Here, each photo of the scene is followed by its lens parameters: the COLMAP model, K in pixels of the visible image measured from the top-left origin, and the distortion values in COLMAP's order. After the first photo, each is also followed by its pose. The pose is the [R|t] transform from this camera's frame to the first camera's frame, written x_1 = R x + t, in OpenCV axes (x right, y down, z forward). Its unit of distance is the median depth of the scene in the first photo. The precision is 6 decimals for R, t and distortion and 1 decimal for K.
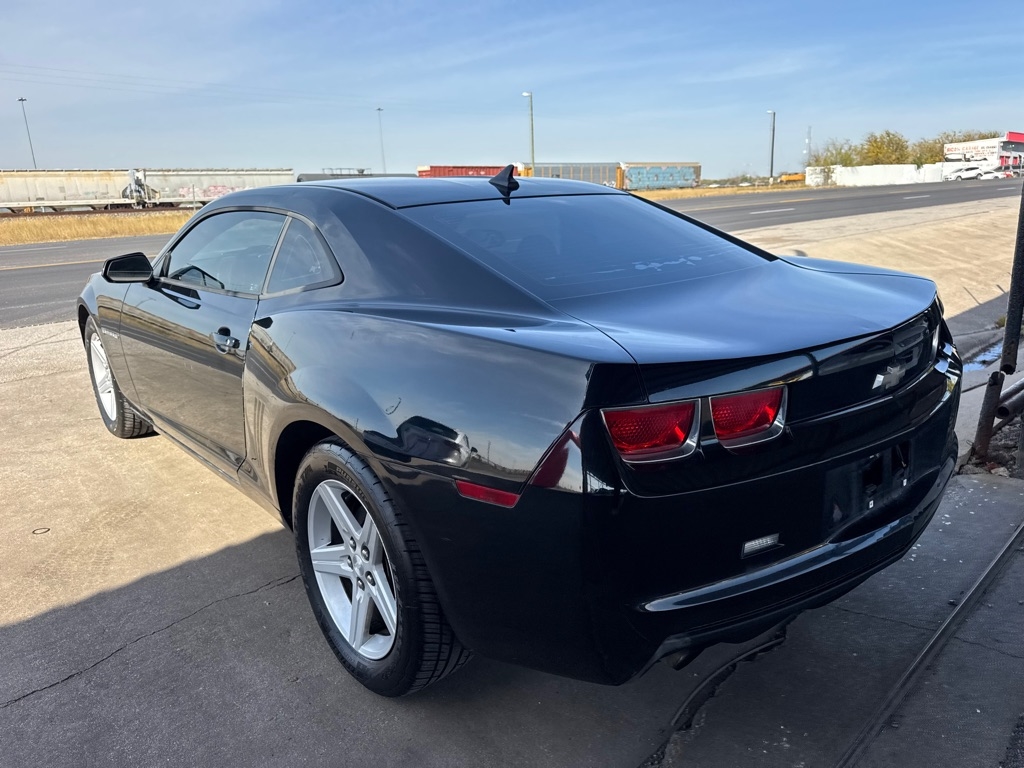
lens RADIAL K [[719.1, 0, 511.3], [0, 719.1, 394.5], [0, 0, 1]] dist [0.044568, -0.049497]
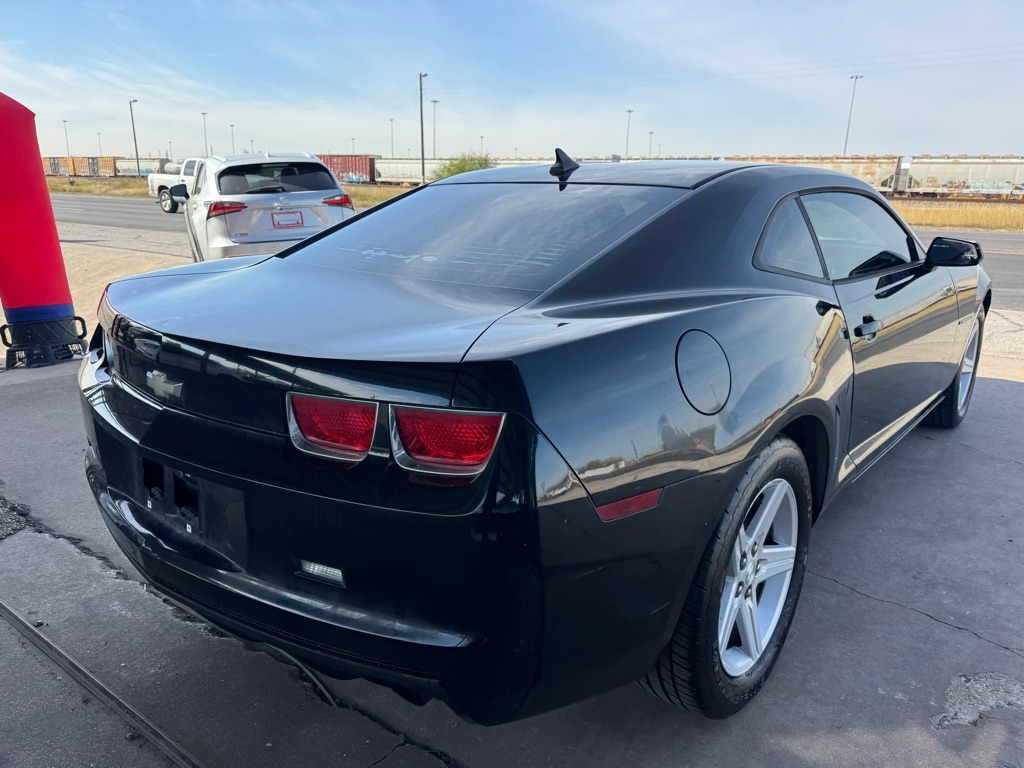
lens RADIAL K [[719.5, 0, 522.0], [0, 719.5, 403.0], [0, 0, 1]] dist [0.045435, -0.051182]
pose [[0.177678, 0.318275, -0.931199, 0.745451], [-0.297187, 0.919429, 0.257548, -0.187559], [0.938142, 0.230979, 0.257949, 0.618406]]
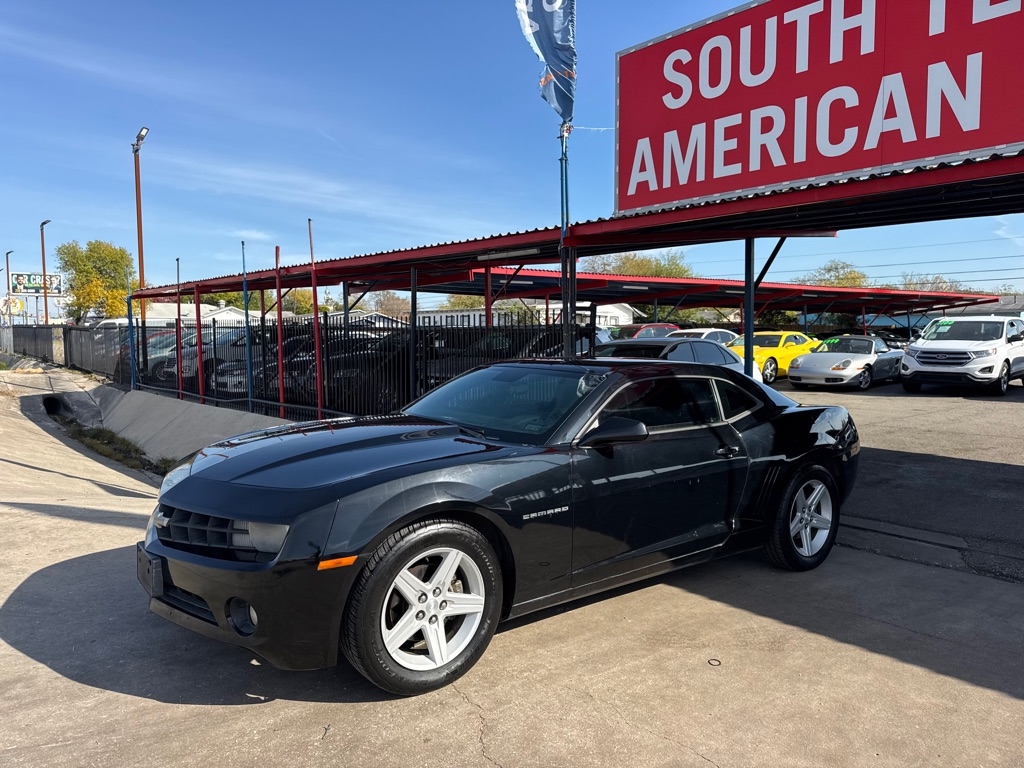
lens RADIAL K [[719.5, 0, 504.6], [0, 719.5, 394.8], [0, 0, 1]] dist [0.045435, -0.051182]
pose [[0.054686, -0.044749, 0.997500, -1.627992], [0.264328, 0.964004, 0.028755, -0.300647], [-0.962881, 0.262095, 0.064546, 1.049509]]
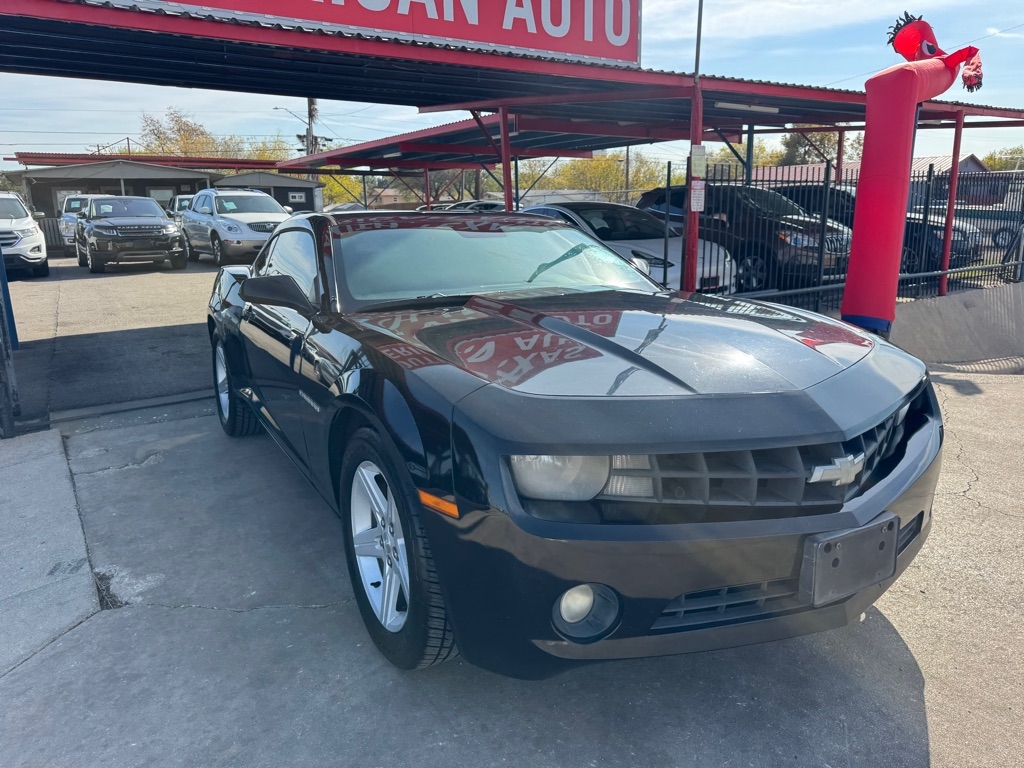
lens RADIAL K [[719.5, 0, 521.0], [0, 719.5, 374.6], [0, 0, 1]] dist [0.045435, -0.051182]
pose [[-0.982980, 0.013738, 0.183199, -0.530923], [0.098841, 0.880119, 0.464350, -0.585550], [-0.154857, 0.474555, -0.866497, 2.099389]]
